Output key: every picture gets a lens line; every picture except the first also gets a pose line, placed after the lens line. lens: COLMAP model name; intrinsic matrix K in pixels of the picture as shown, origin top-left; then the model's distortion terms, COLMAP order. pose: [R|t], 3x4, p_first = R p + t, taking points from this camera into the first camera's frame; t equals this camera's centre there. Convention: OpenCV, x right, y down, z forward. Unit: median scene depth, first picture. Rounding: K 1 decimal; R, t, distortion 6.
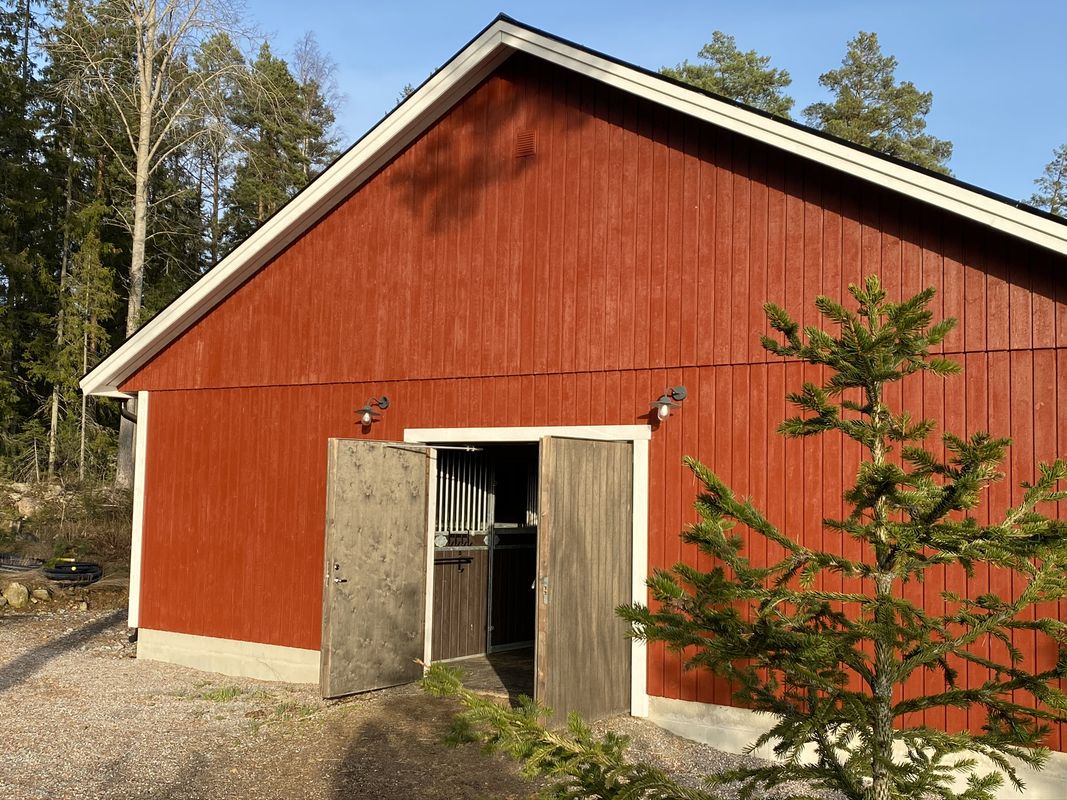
lens RADIAL K [[1210.1, 0, 537.2], [0, 1210.1, 402.0], [0, 0, 1]] dist [0.182735, -0.439195]
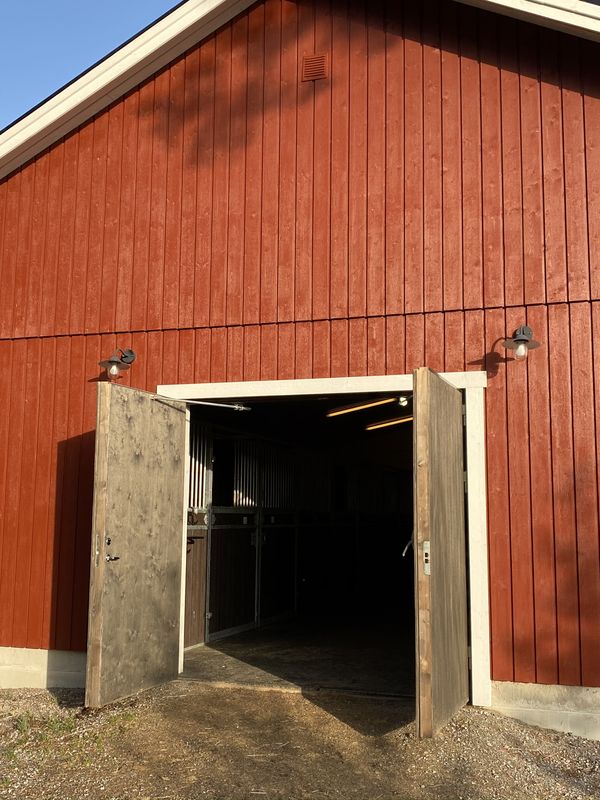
lens RADIAL K [[908.9, 0, 298.5], [0, 908.9, 390.7], [0, 0, 1]] dist [0.165178, -0.450630]
pose [[0.960791, 0.024747, 0.276168, -0.210368], [-0.008683, 0.998206, -0.059241, 0.070113], [-0.277139, 0.054520, 0.959282, 0.374826]]
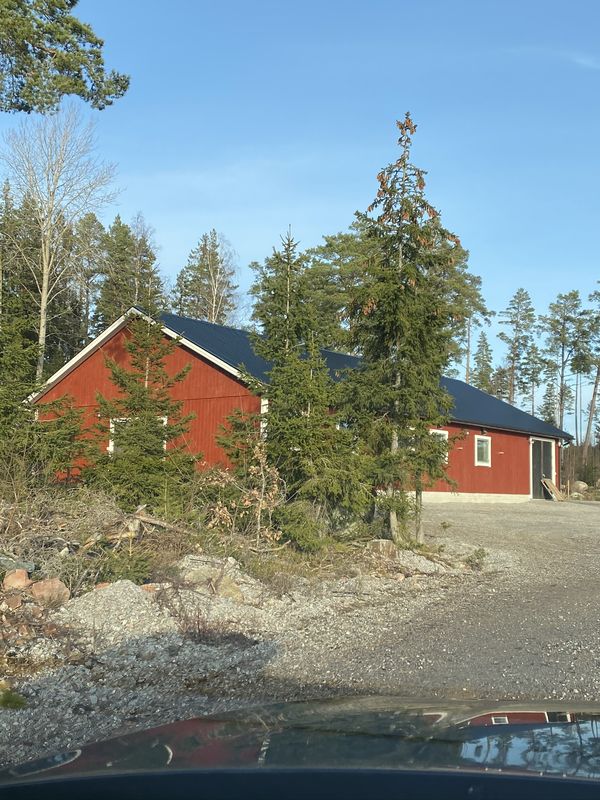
lens RADIAL K [[907.3, 0, 298.0], [0, 907.3, 397.8], [0, 0, 1]] dist [0.182735, -0.439195]
pose [[0.998763, -0.006089, -0.049340, 0.328030], [0.004575, 0.999517, -0.030732, 0.025809], [0.049503, 0.030468, 0.998309, -0.927628]]
